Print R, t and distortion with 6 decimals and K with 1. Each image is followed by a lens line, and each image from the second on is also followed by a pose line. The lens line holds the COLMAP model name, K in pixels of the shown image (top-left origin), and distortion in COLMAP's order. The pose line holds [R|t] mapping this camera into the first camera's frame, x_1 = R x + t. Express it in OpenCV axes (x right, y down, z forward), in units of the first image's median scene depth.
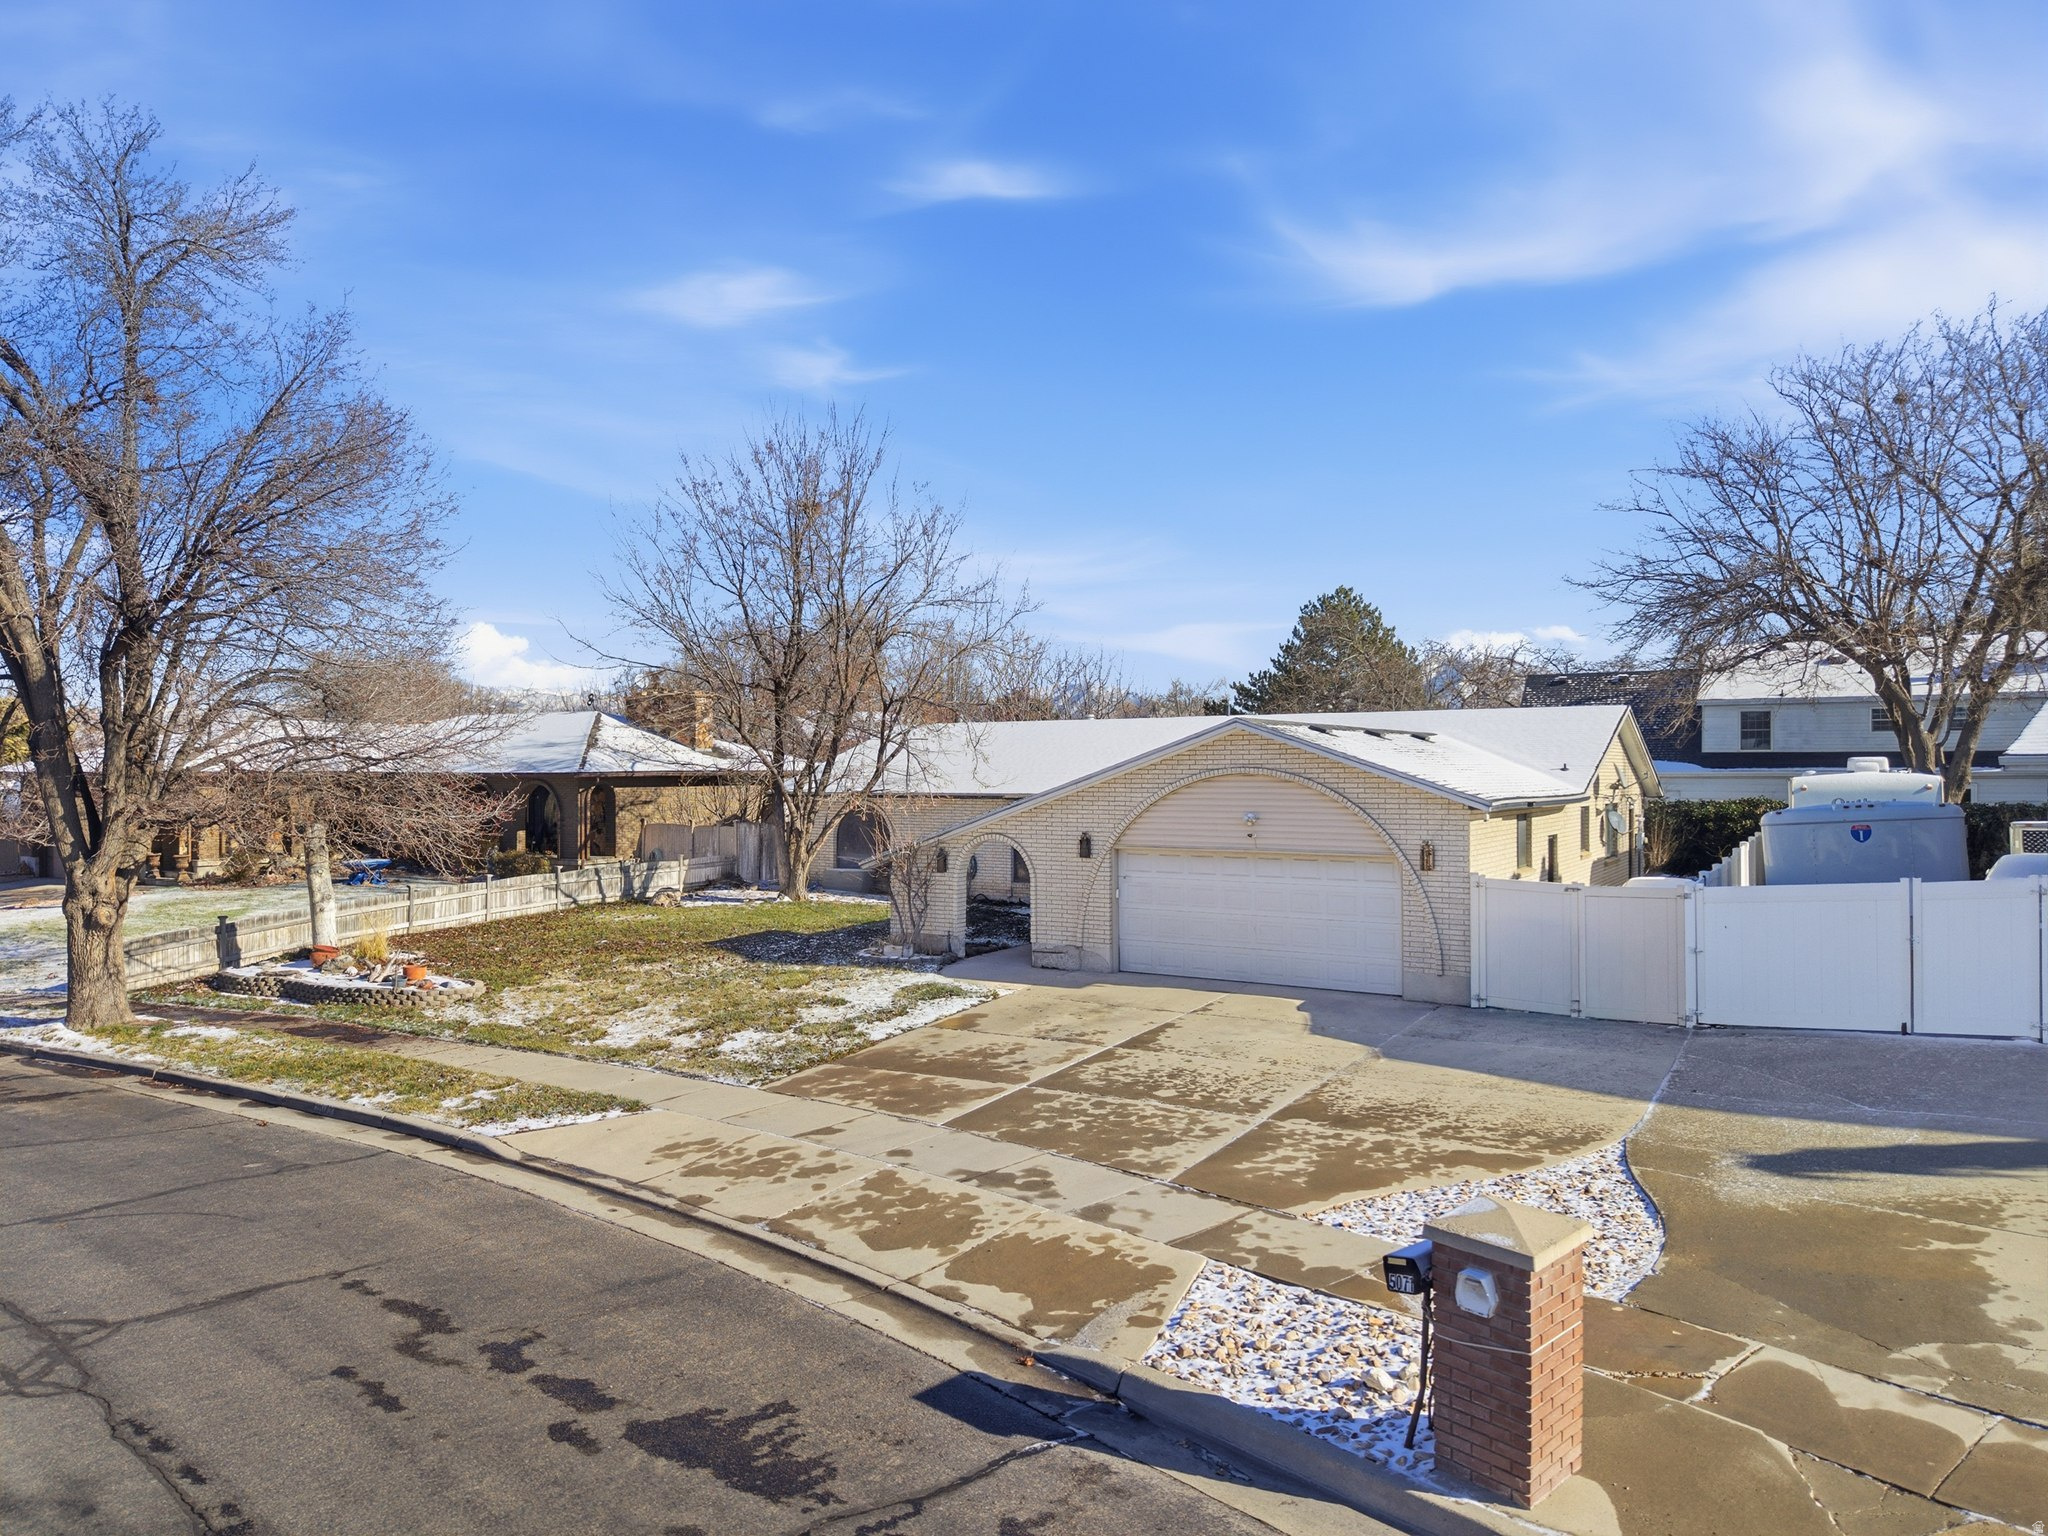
lens RADIAL K [[1371.1, 0, 1024.0], [0, 1371.1, 768.0], [0, 0, 1]] dist [0.027553, -0.032805]
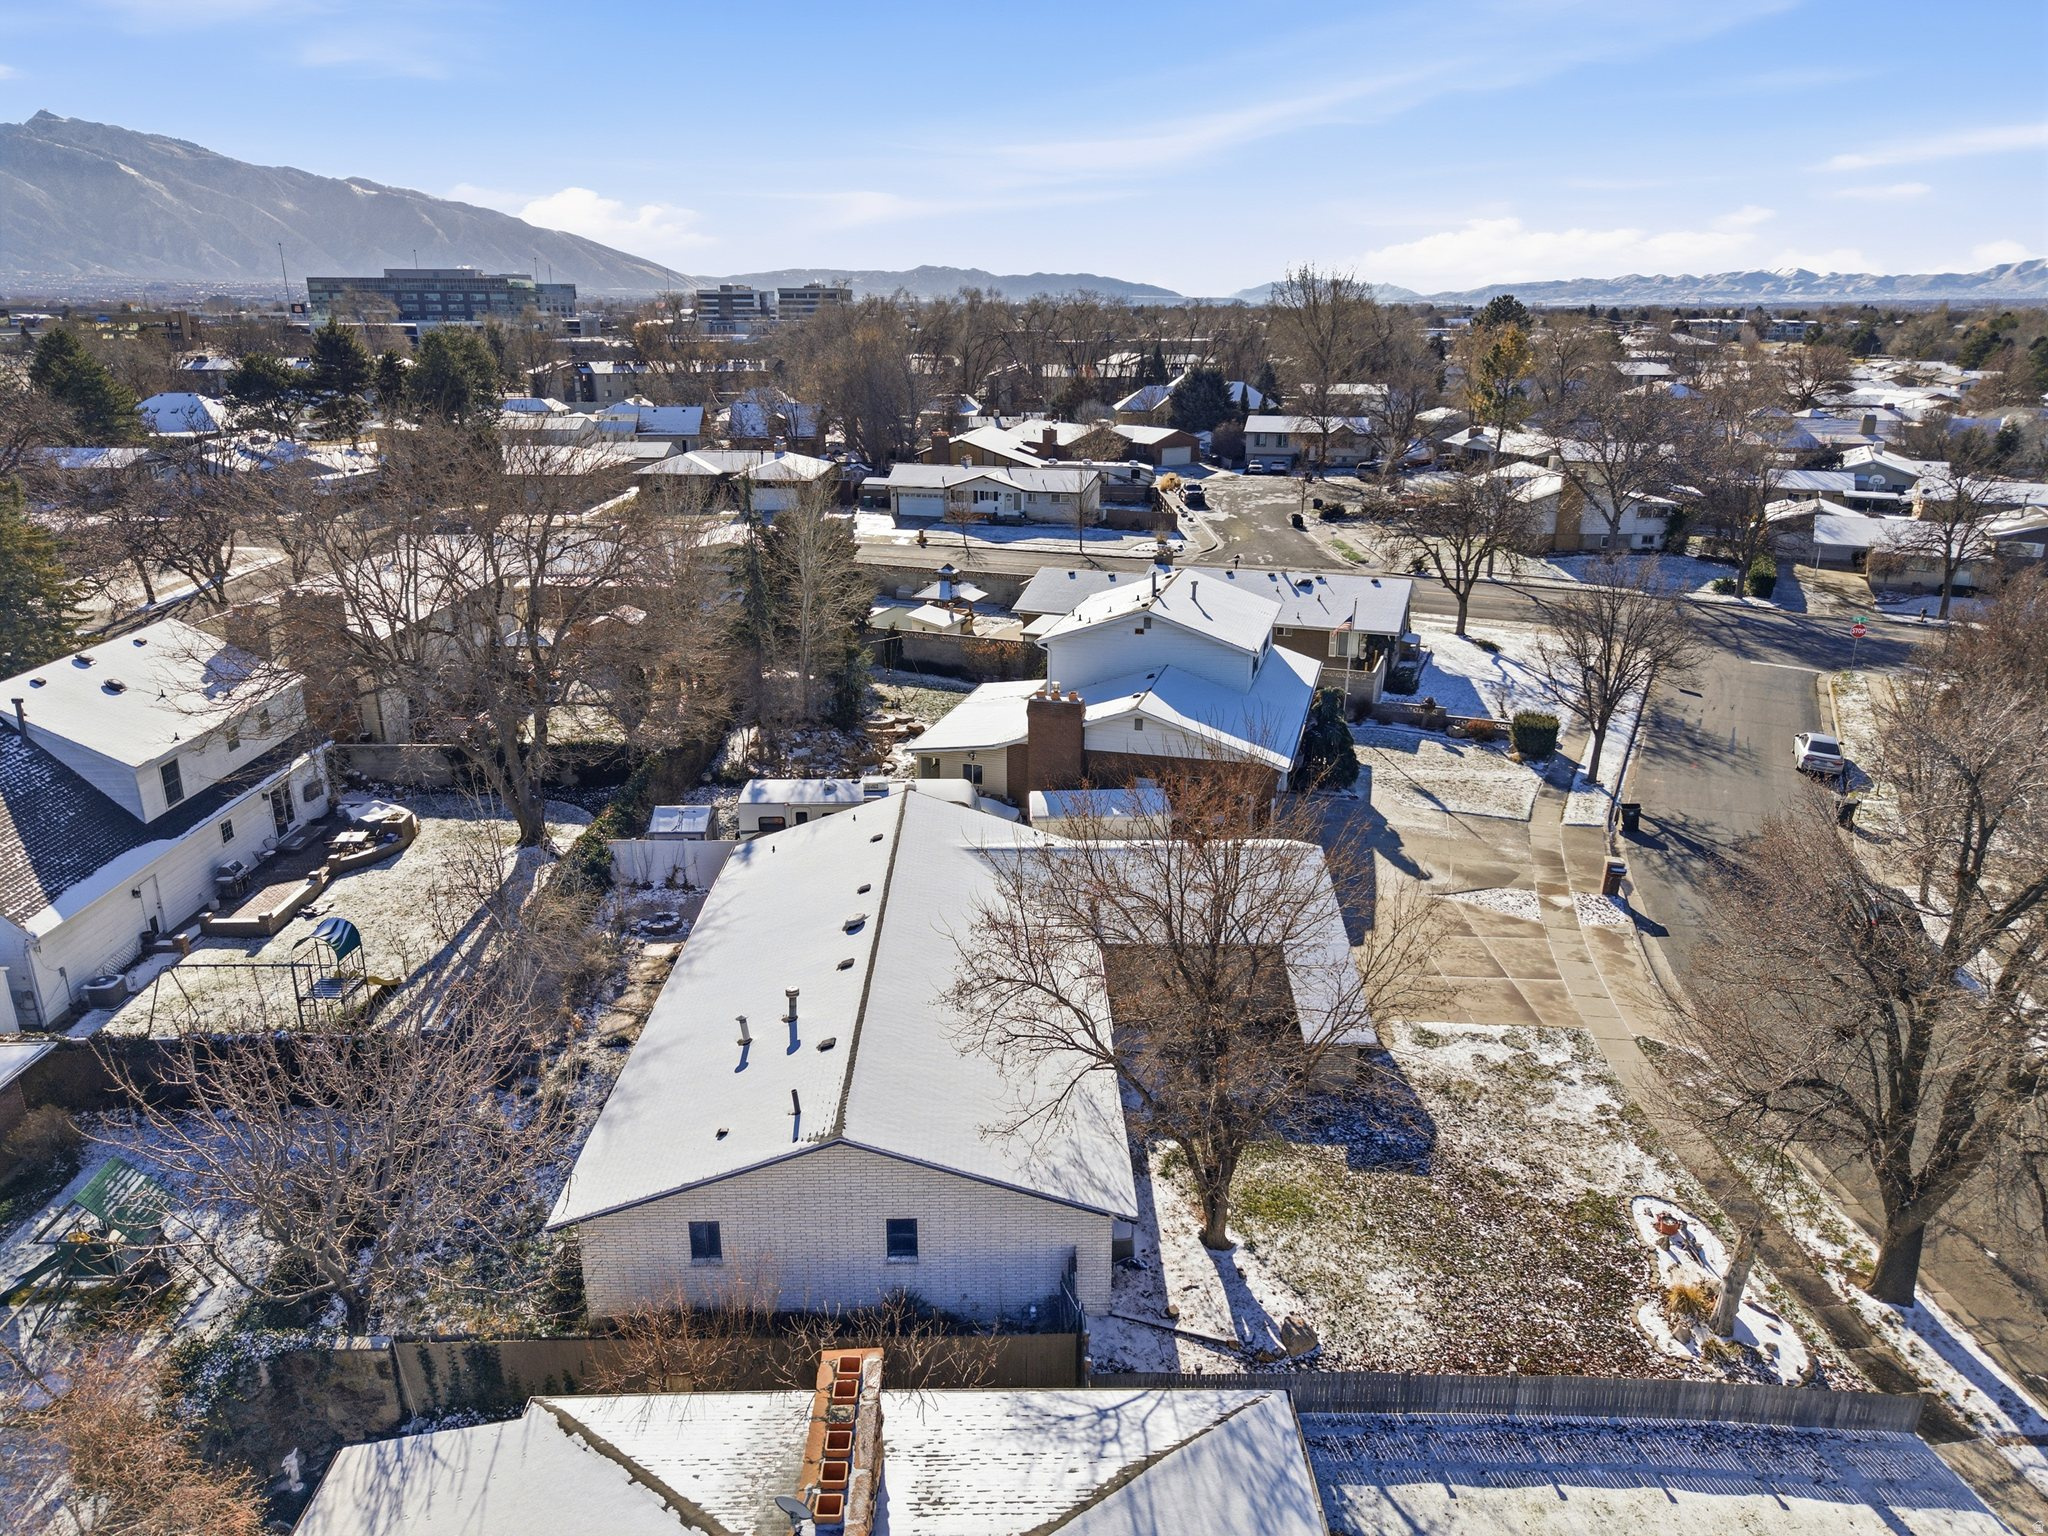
lens RADIAL K [[1371.1, 0, 1024.0], [0, 1371.1, 768.0], [0, 0, 1]] dist [0.027553, -0.032805]
pose [[-0.540884, -0.264191, 0.798528, -2.130439], [-0.005155, 0.950412, 0.310950, -1.386077], [-0.841081, 0.164072, -0.515425, 4.329713]]
